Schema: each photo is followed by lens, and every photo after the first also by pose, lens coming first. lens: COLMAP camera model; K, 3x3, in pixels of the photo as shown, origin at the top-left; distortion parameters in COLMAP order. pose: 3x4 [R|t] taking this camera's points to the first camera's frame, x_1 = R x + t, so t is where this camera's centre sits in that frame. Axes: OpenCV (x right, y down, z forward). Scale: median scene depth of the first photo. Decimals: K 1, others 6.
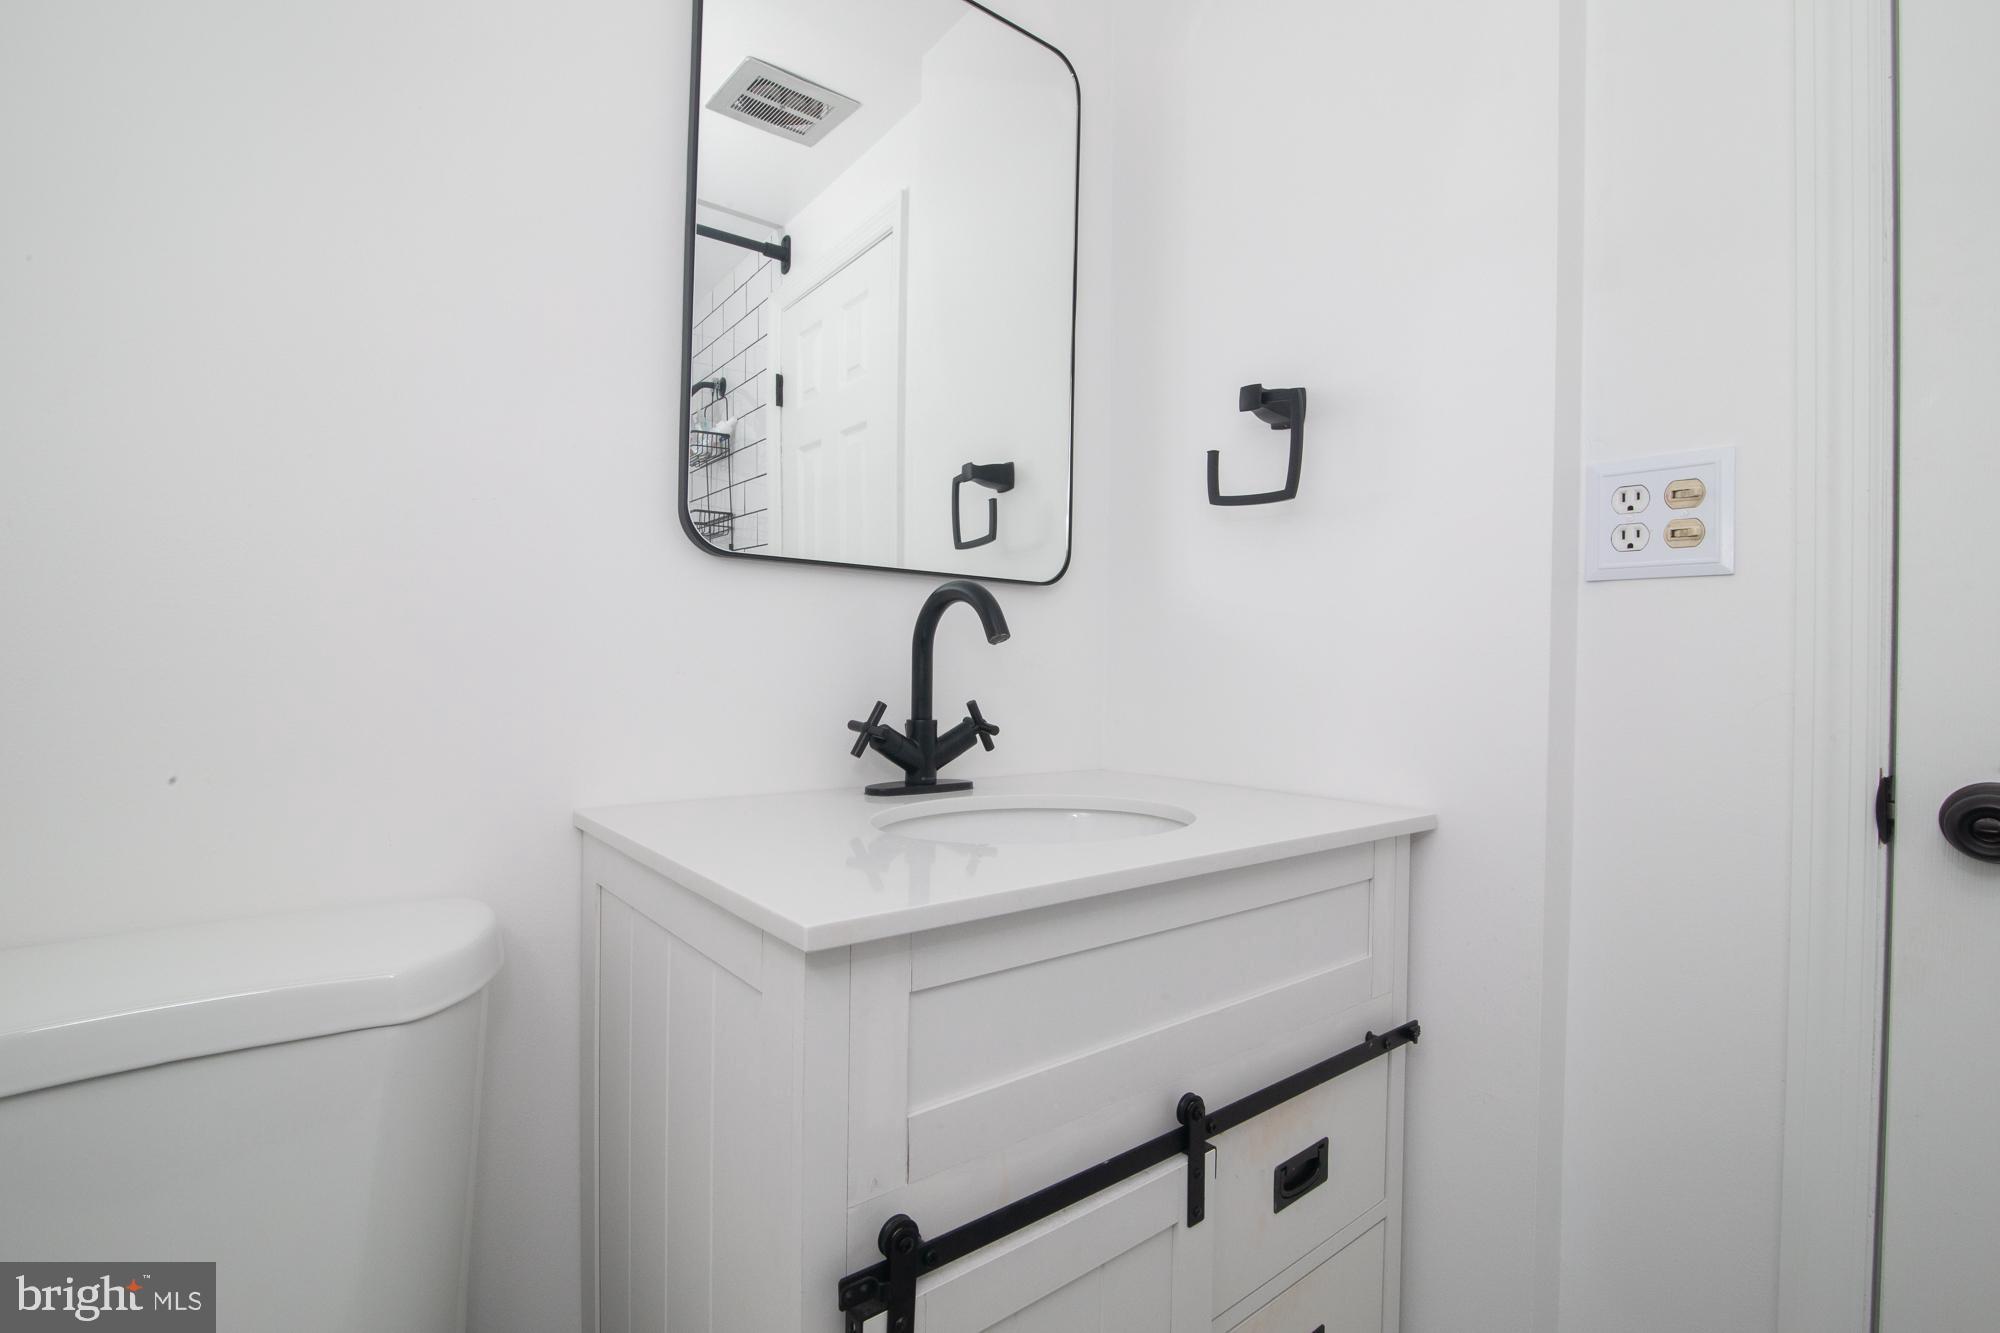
lens RADIAL K [[962.6, 0, 1012.3], [0, 962.6, 664.1], [0, 0, 1]] dist [-0.015771, 0.000144]
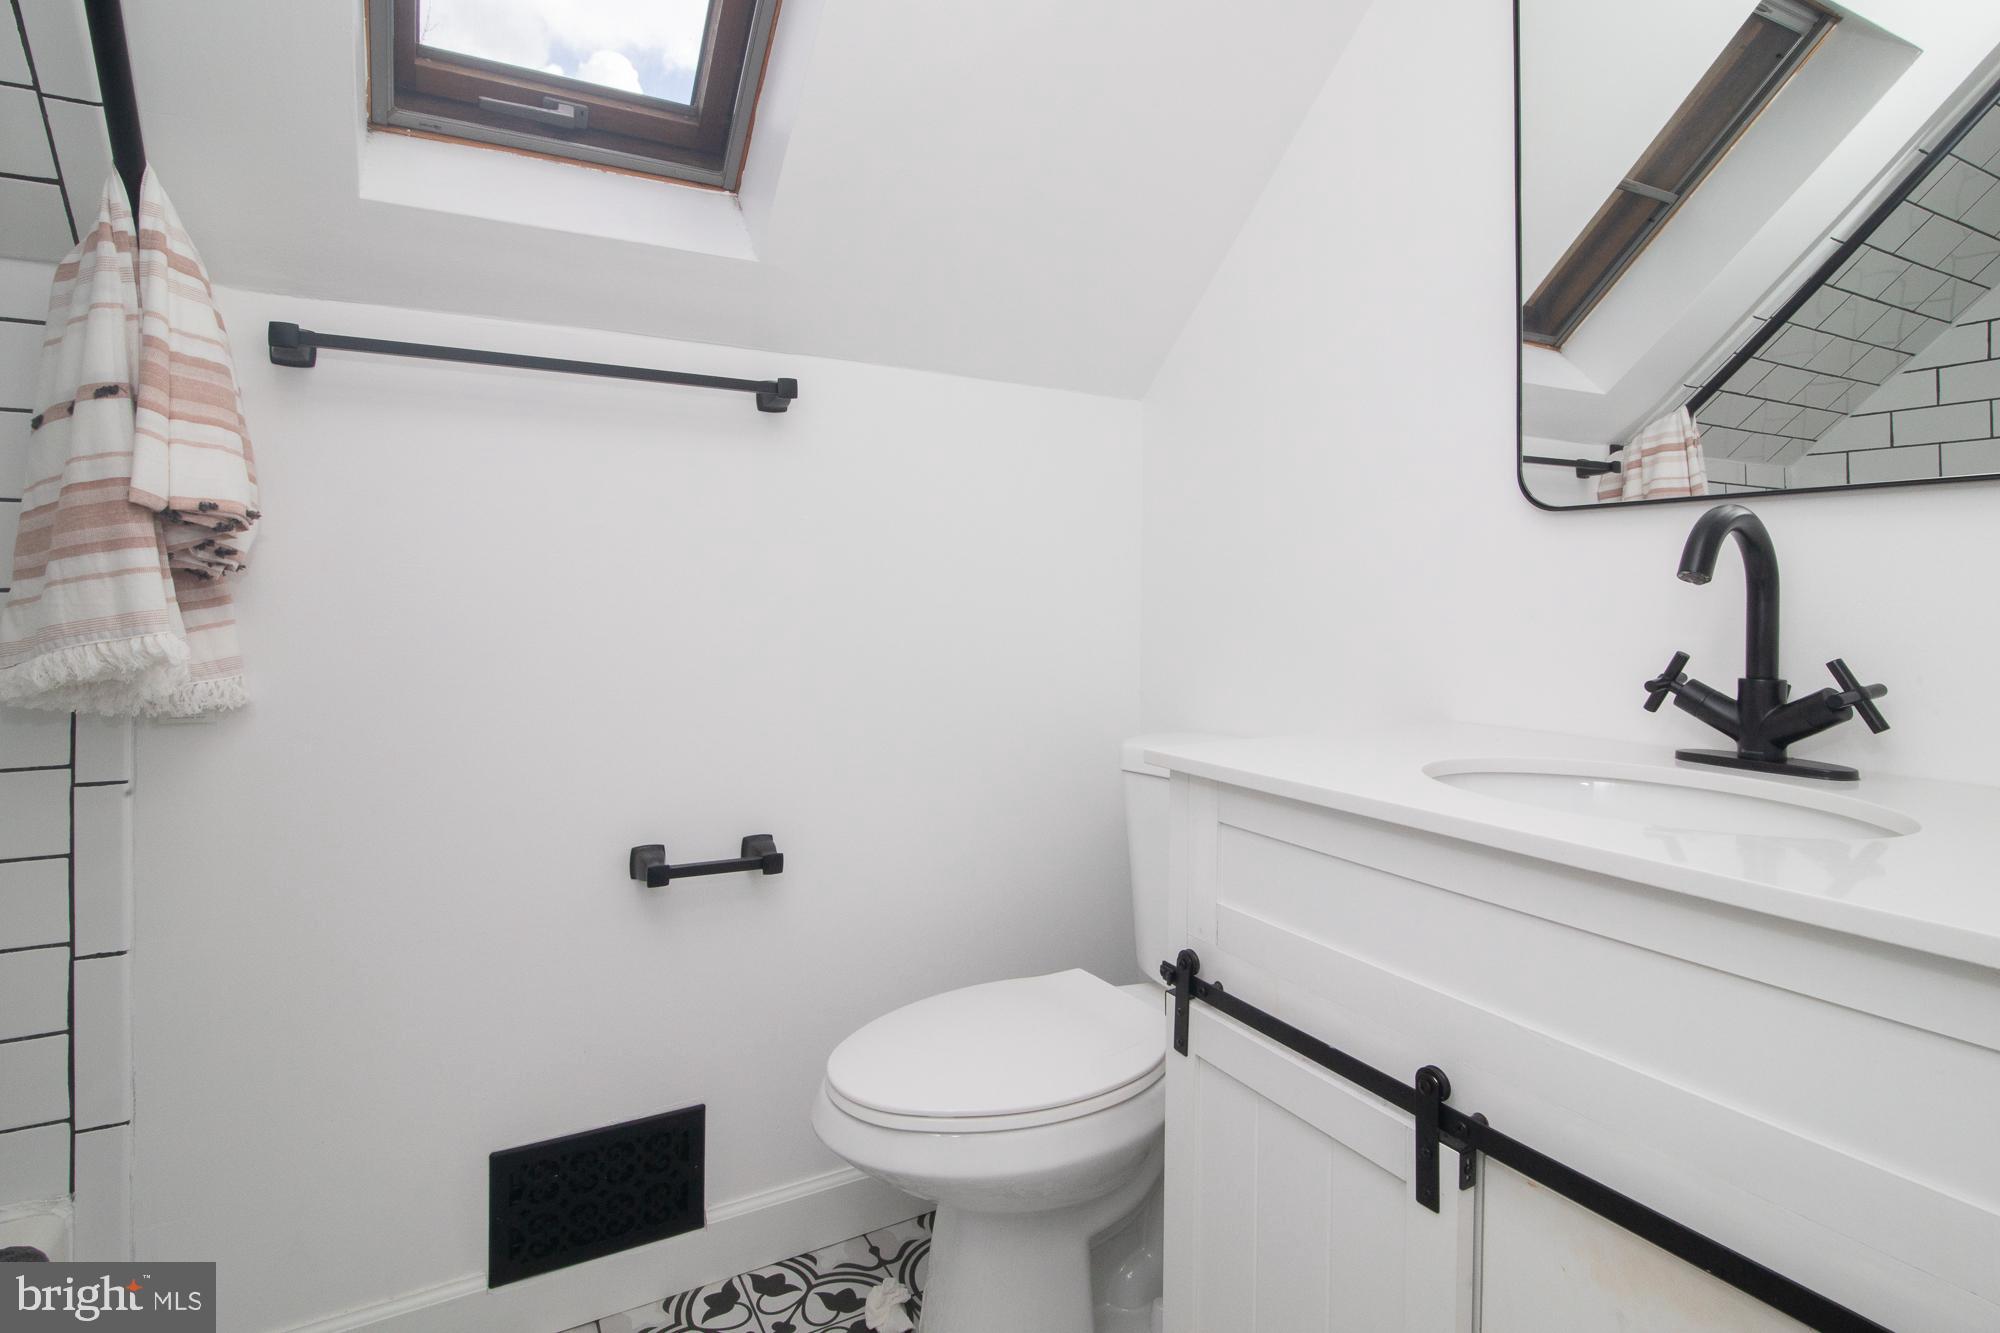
lens RADIAL K [[962.6, 0, 1012.3], [0, 962.6, 664.1], [0, 0, 1]] dist [-0.015771, 0.000144]
pose [[-0.214977, 0.032069, -0.976092, 0.840808], [-0.000454, 0.999457, 0.032937, 0.020601], [0.976619, 0.007524, -0.214846, 0.579030]]
